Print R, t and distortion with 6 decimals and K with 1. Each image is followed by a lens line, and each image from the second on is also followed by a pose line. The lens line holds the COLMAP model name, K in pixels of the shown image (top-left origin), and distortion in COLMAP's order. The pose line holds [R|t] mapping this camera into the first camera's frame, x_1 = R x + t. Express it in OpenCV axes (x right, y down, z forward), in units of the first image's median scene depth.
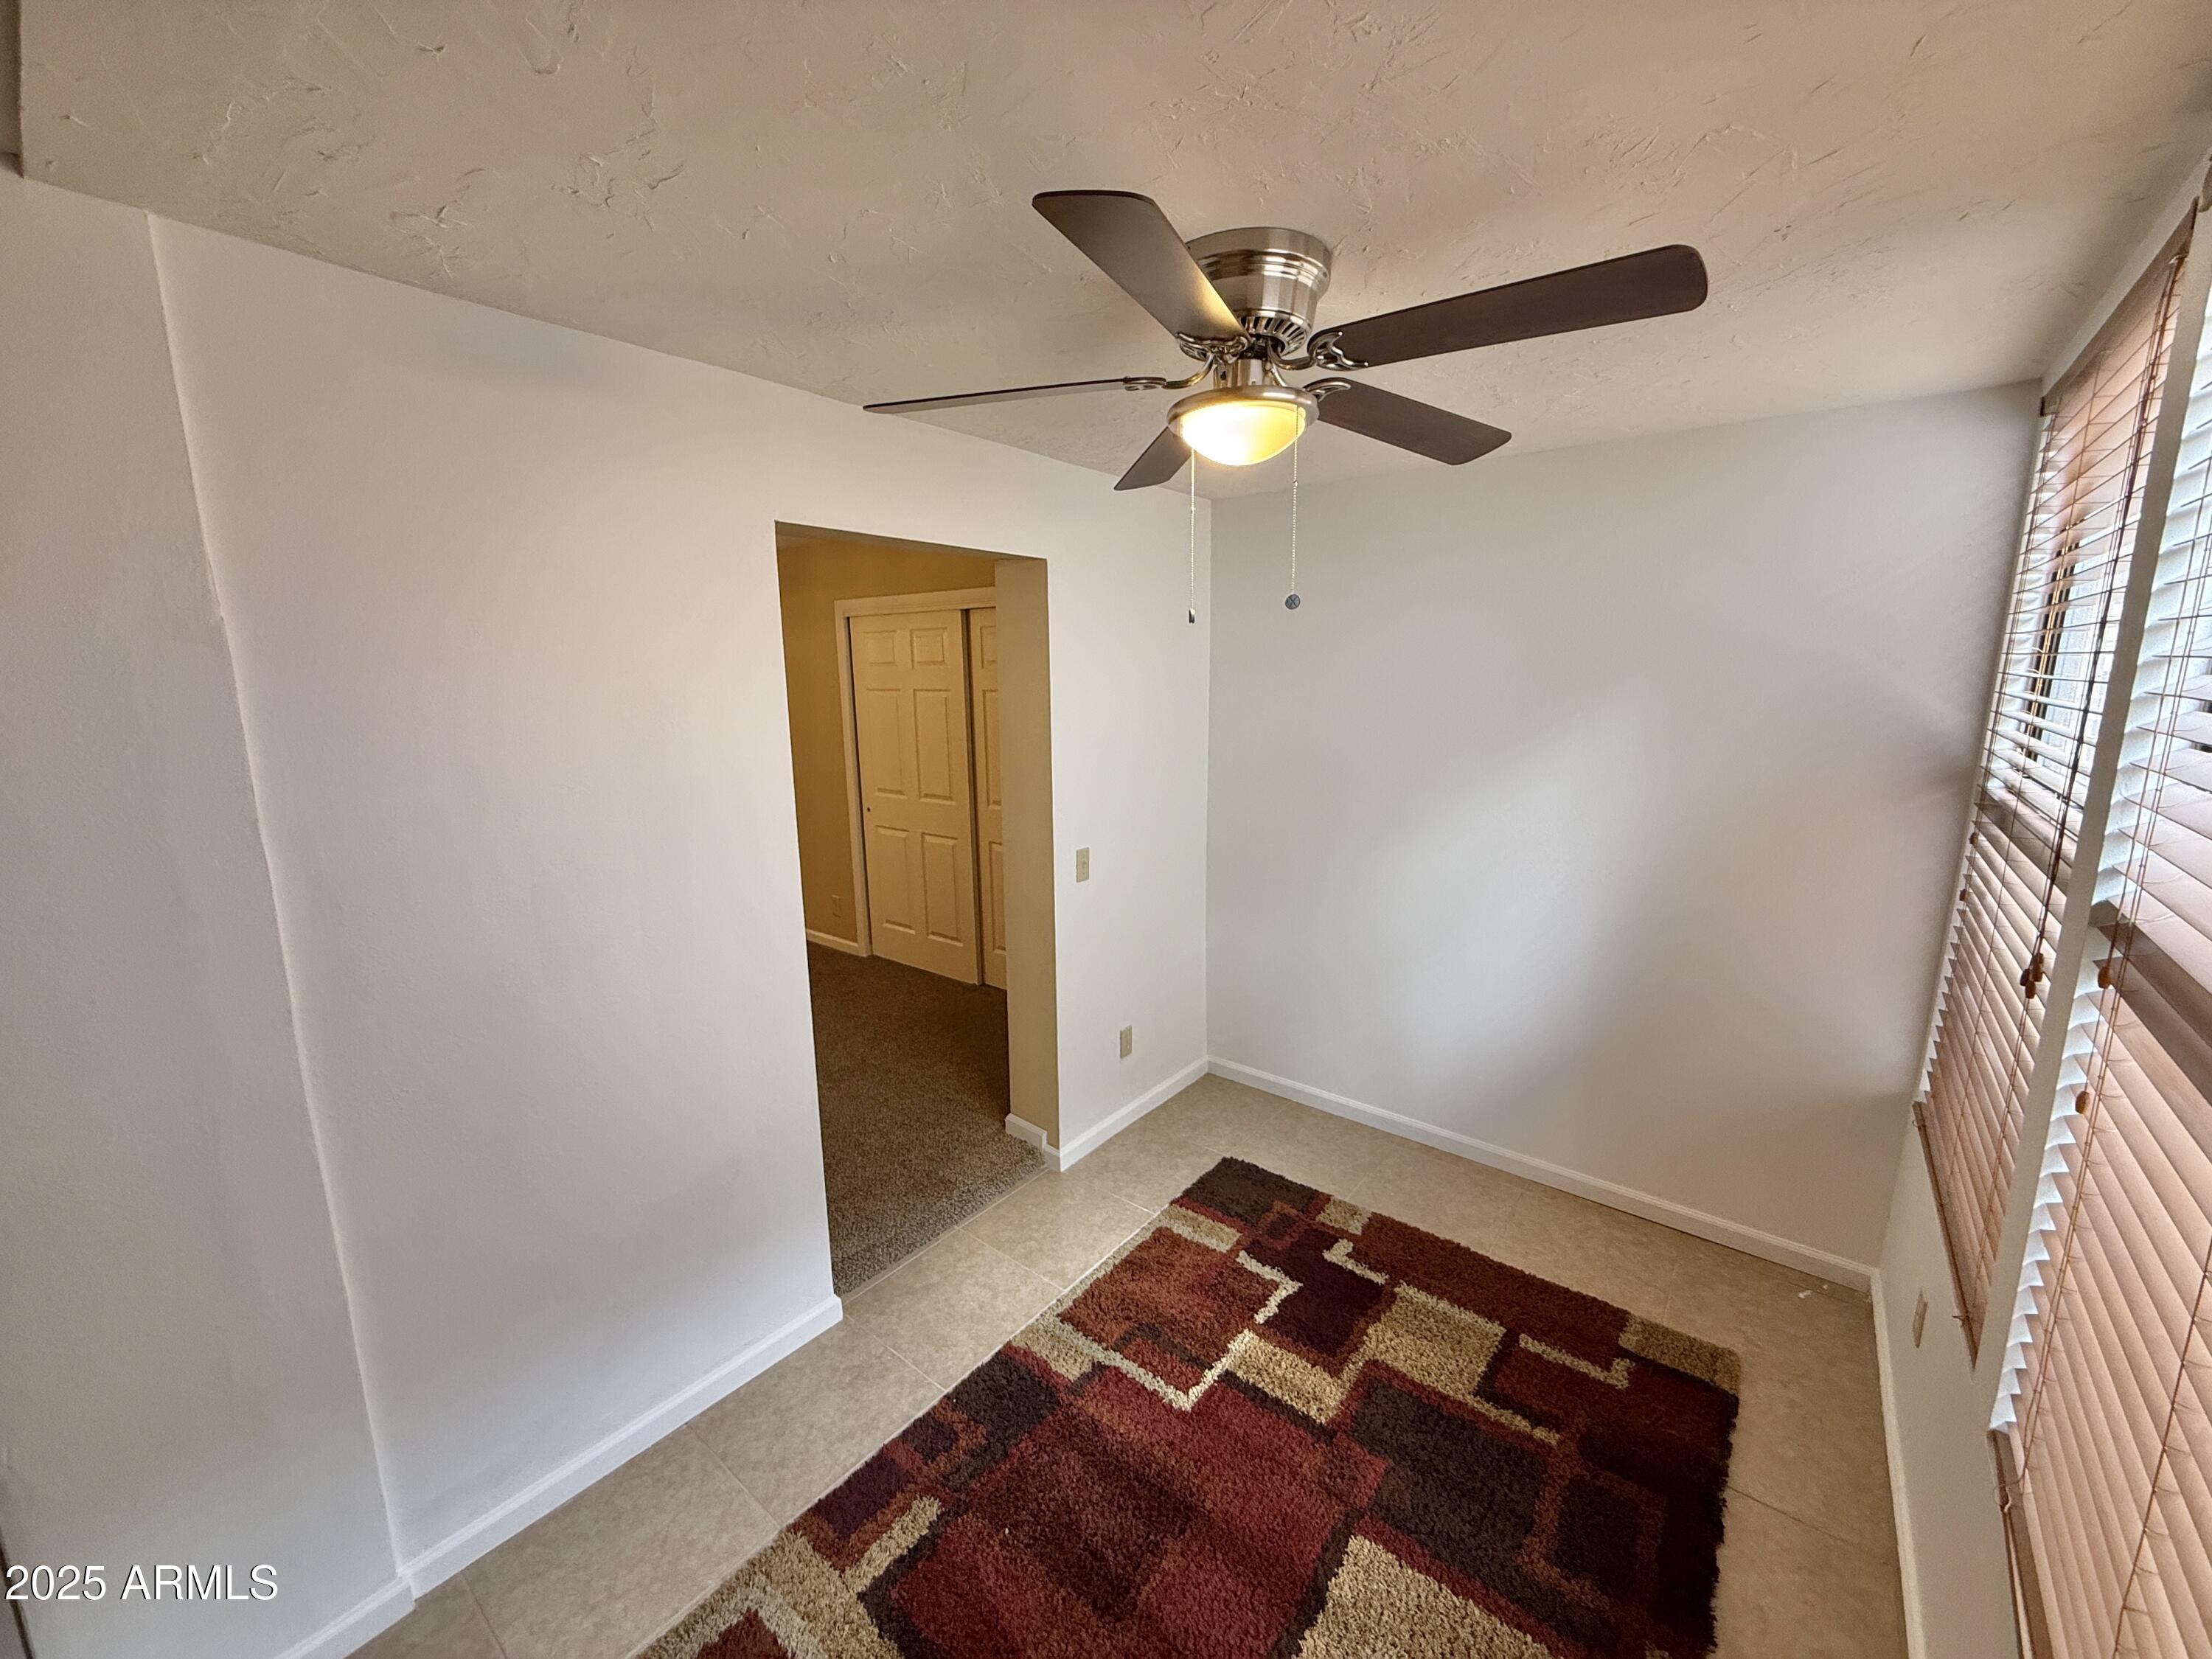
lens RADIAL K [[886.6, 0, 1106.0], [0, 886.6, 829.5], [0, 0, 1]] dist [0.002972, 0.000120]
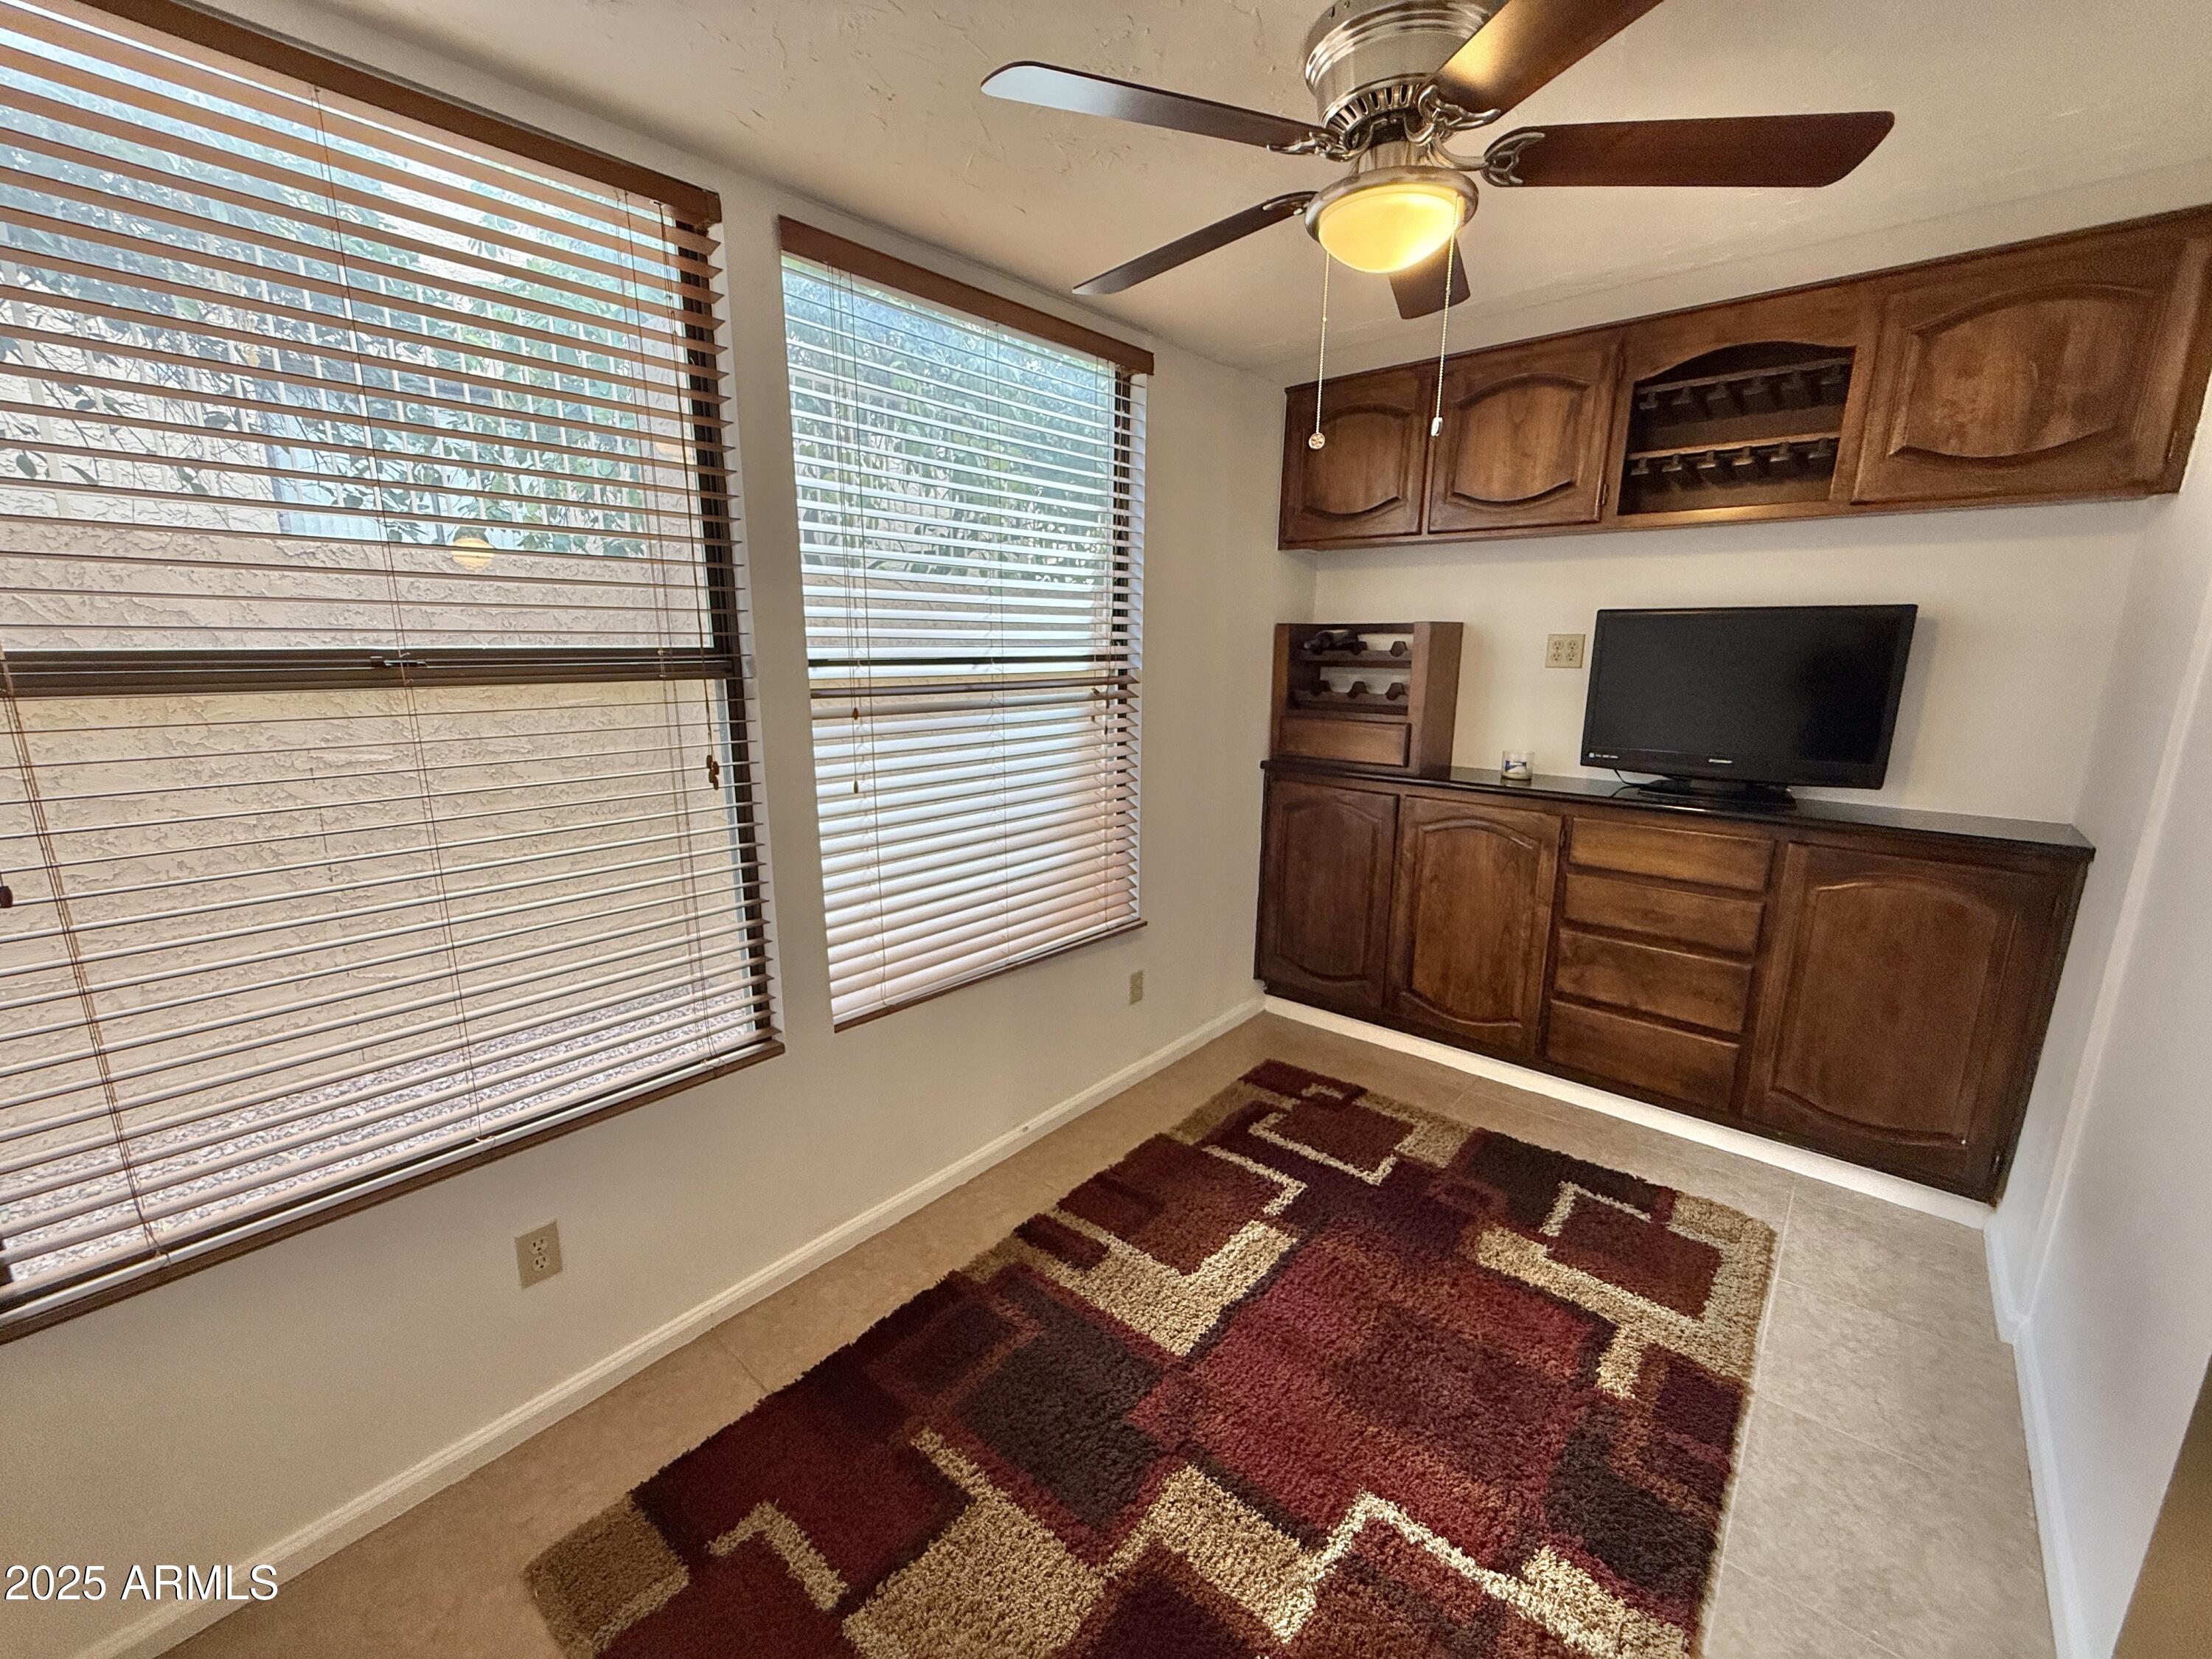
lens RADIAL K [[886.6, 0, 1106.0], [0, 886.6, 829.5], [0, 0, 1]] dist [0.002972, 0.000120]
pose [[-0.999039, -0.005907, 0.043432, 0.278188], [0.011248, 0.923144, 0.384291, -0.165147], [-0.042364, 0.384410, -0.922190, 1.467799]]
